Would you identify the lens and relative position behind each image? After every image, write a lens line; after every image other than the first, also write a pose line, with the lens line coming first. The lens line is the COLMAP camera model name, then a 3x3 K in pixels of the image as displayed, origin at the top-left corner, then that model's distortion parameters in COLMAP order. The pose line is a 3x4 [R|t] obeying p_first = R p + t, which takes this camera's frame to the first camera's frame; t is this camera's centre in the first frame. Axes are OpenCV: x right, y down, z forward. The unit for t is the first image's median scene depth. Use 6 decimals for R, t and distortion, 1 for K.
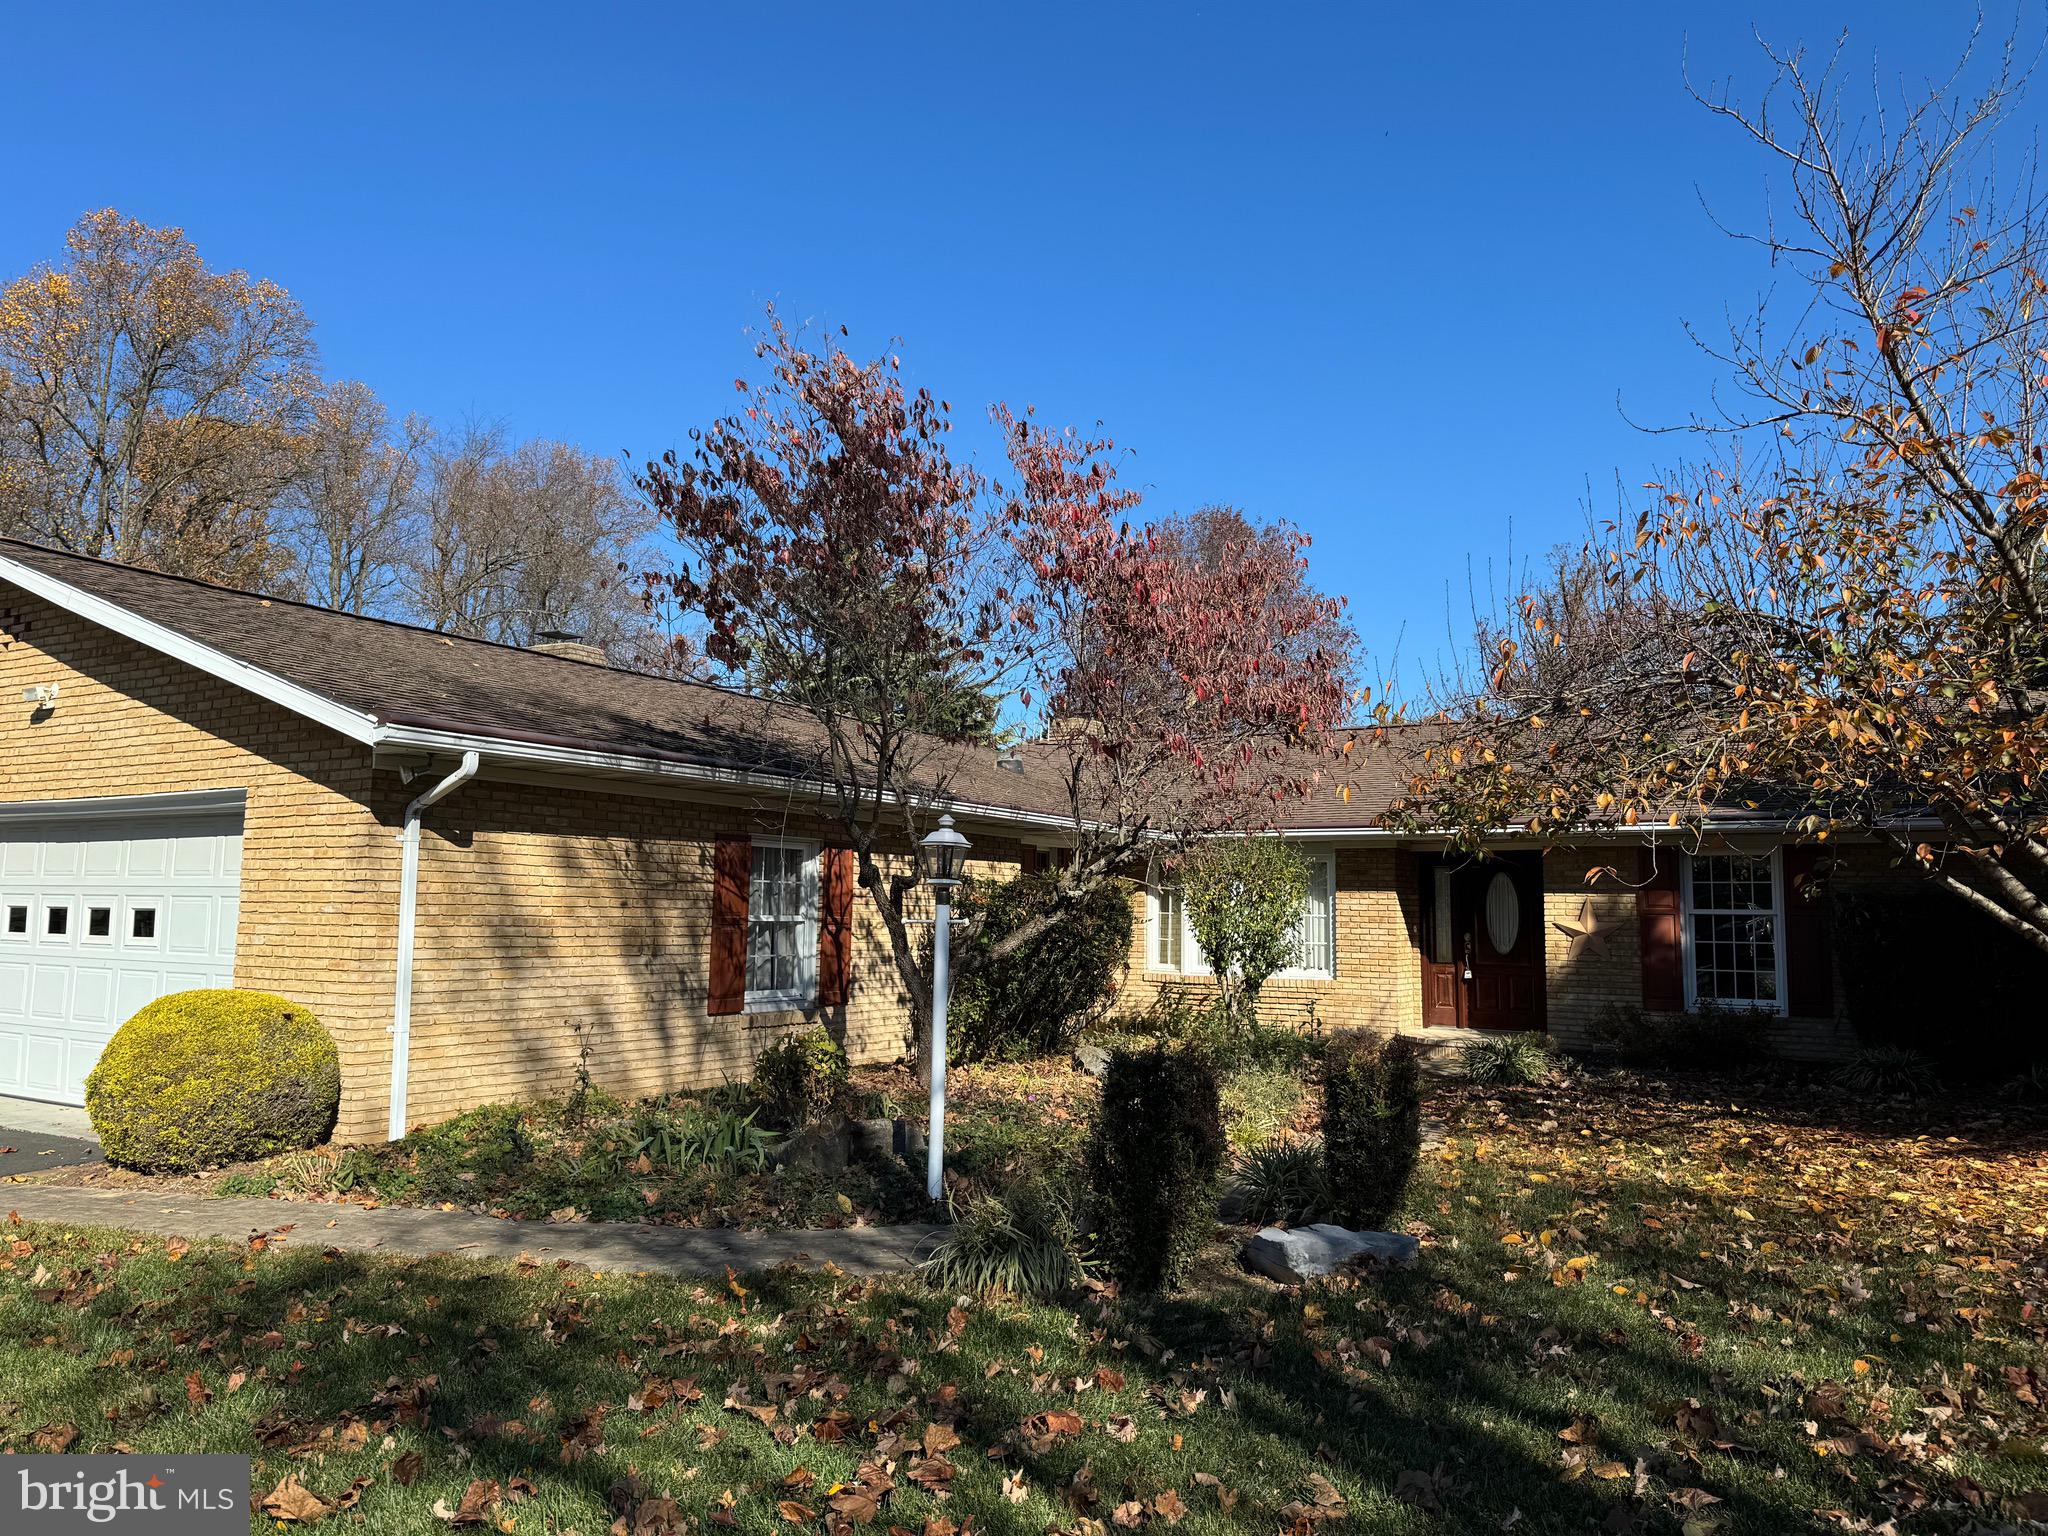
lens RADIAL K [[1444.5, 0, 1023.7], [0, 1444.5, 787.9], [0, 0, 1]] dist [0.077274, -0.110085]
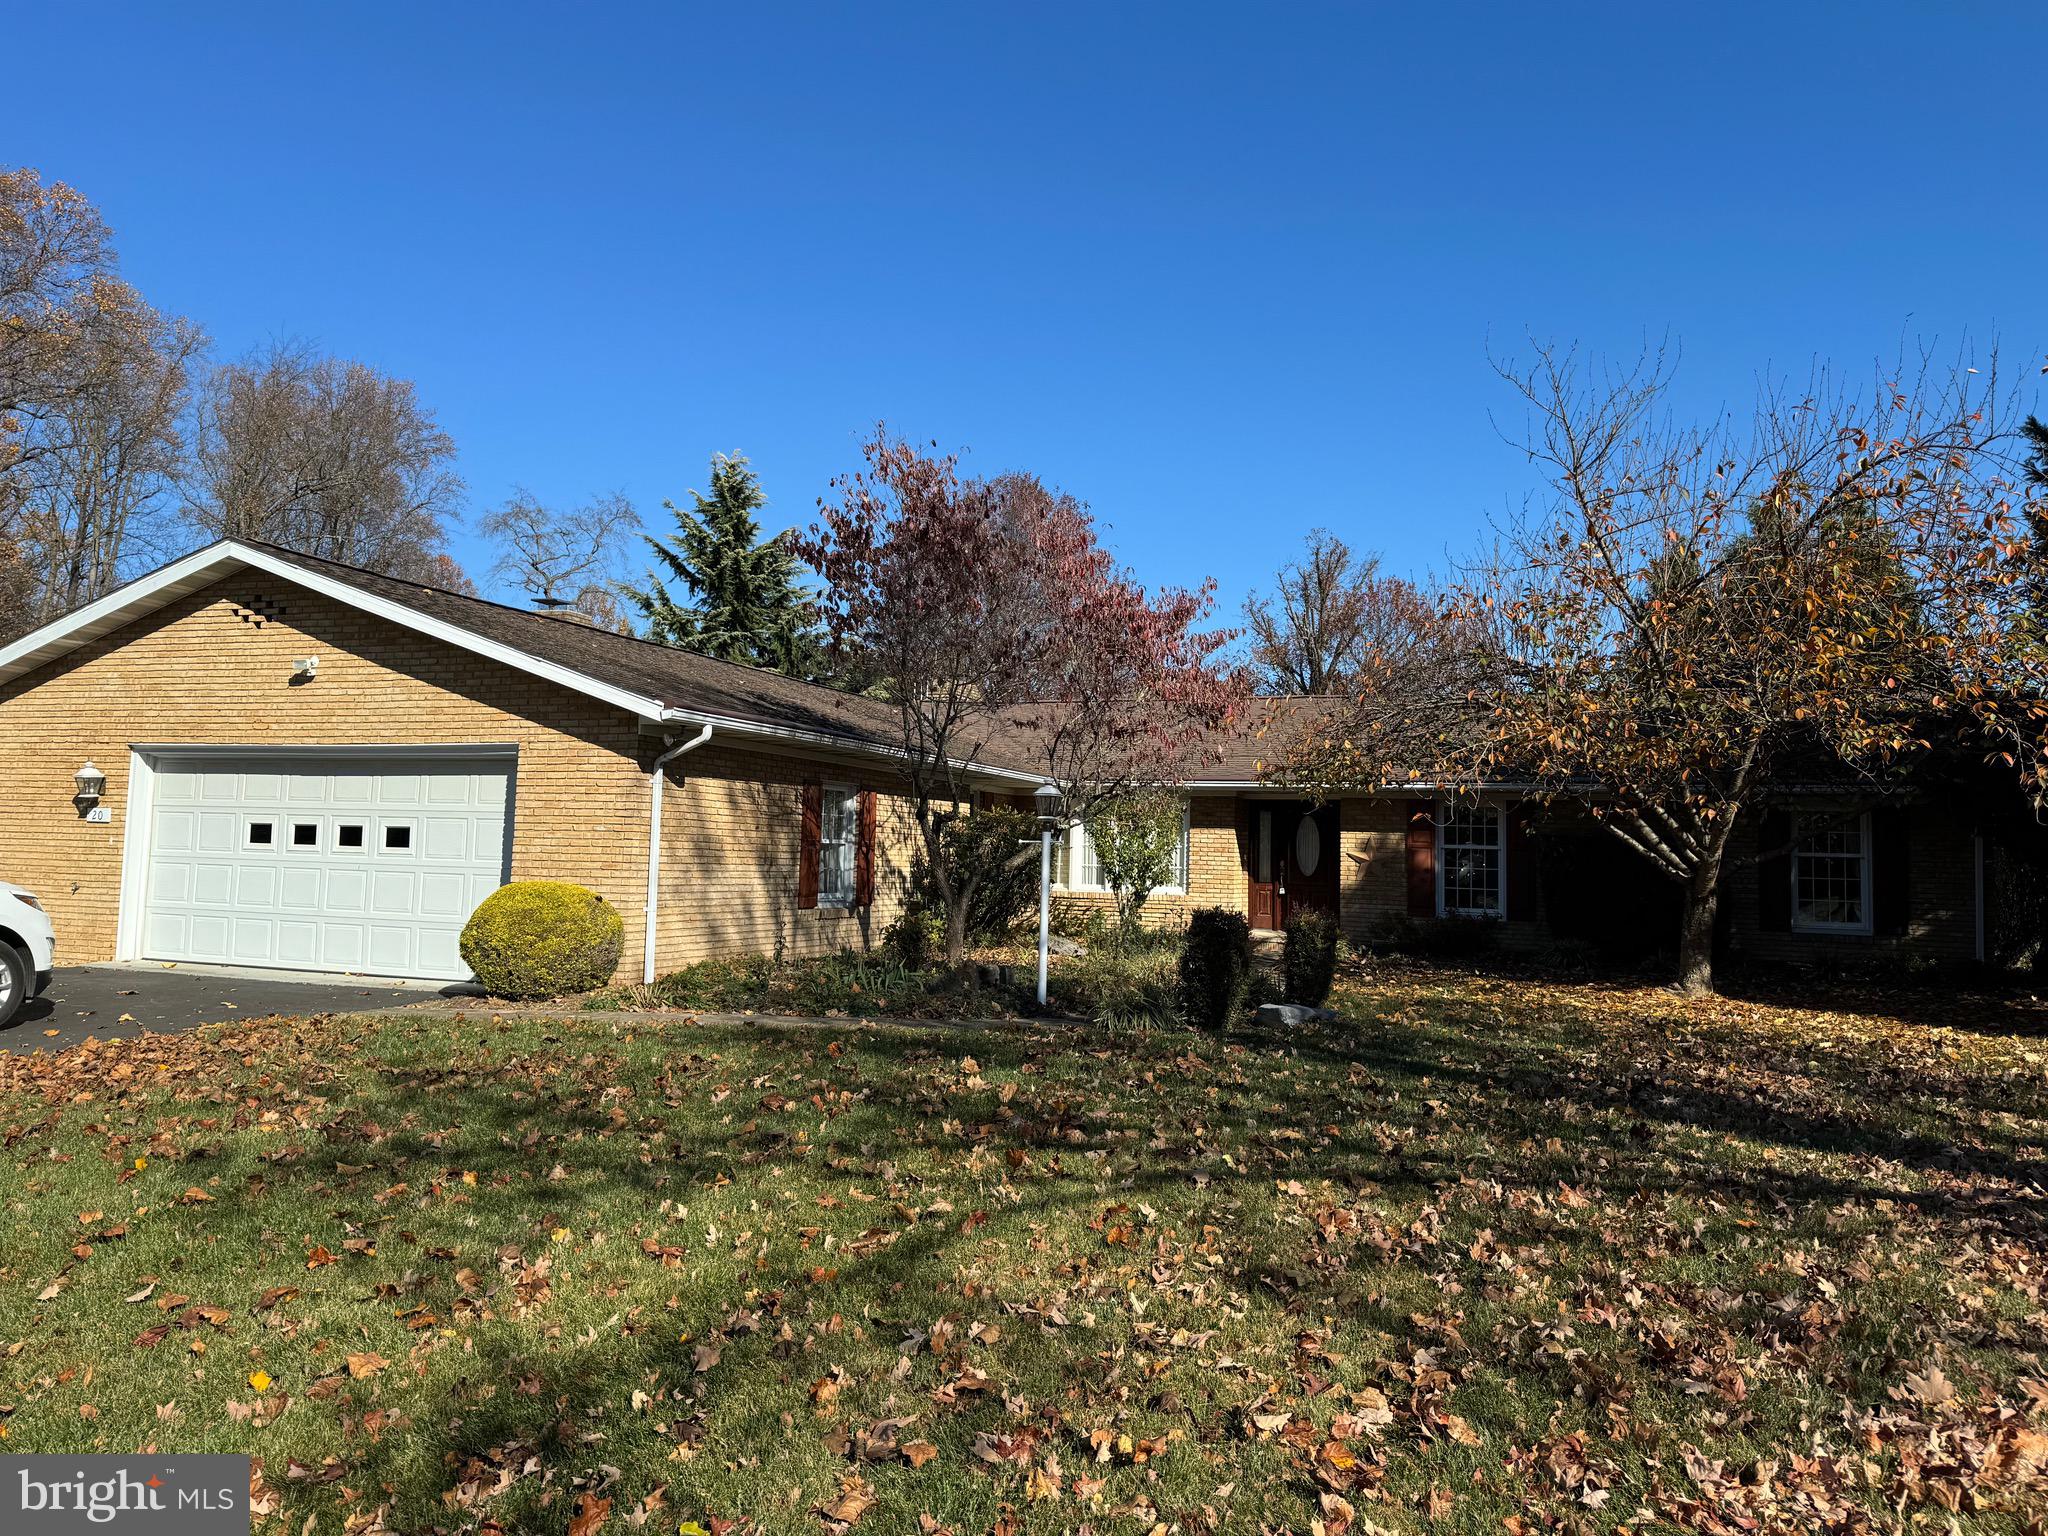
lens RADIAL K [[1451.4, 0, 1021.9], [0, 1451.4, 784.9], [0, 0, 1]] dist [0.098930, -0.128628]
pose [[0.984225, 0.020071, 0.175778, -0.288774], [-0.027320, 0.998869, 0.038916, -0.026973], [-0.174799, -0.043104, 0.983660, -0.472871]]
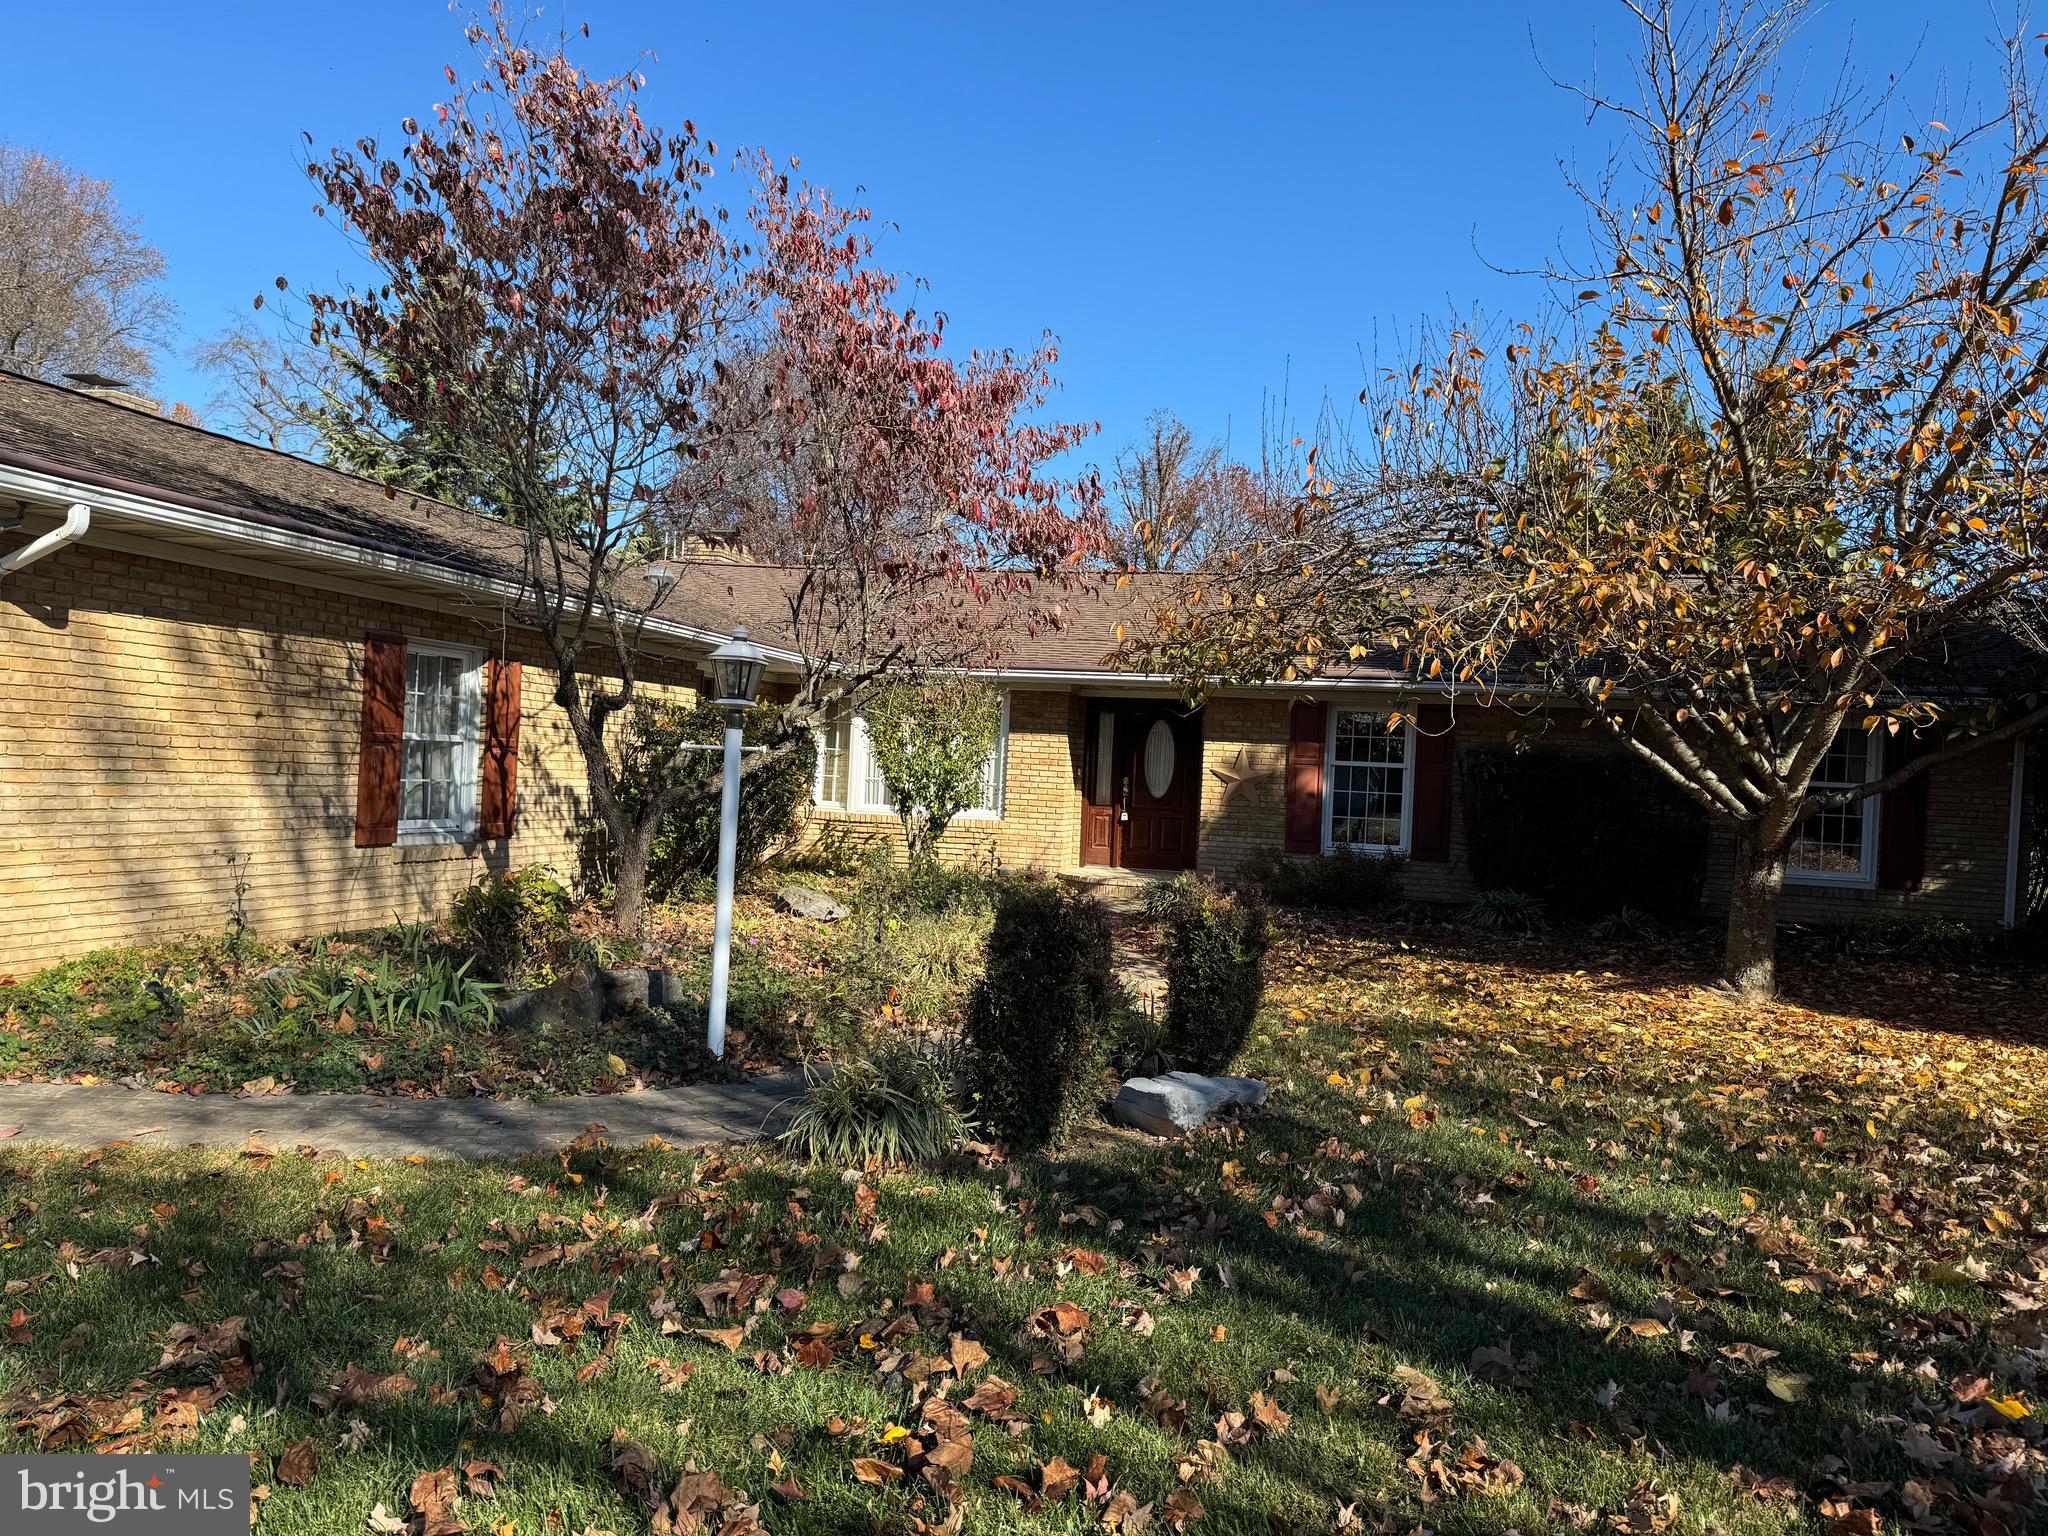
lens RADIAL K [[1433.8, 0, 1024.0], [0, 1433.8, 768.0], [0, 0, 1]] dist [0.172960, -0.260508]
pose [[0.954730, 0.031714, 0.295778, -0.113438], [-0.060098, 0.994361, 0.087372, 0.013964], [-0.291340, -0.101193, 0.951253, 0.088306]]
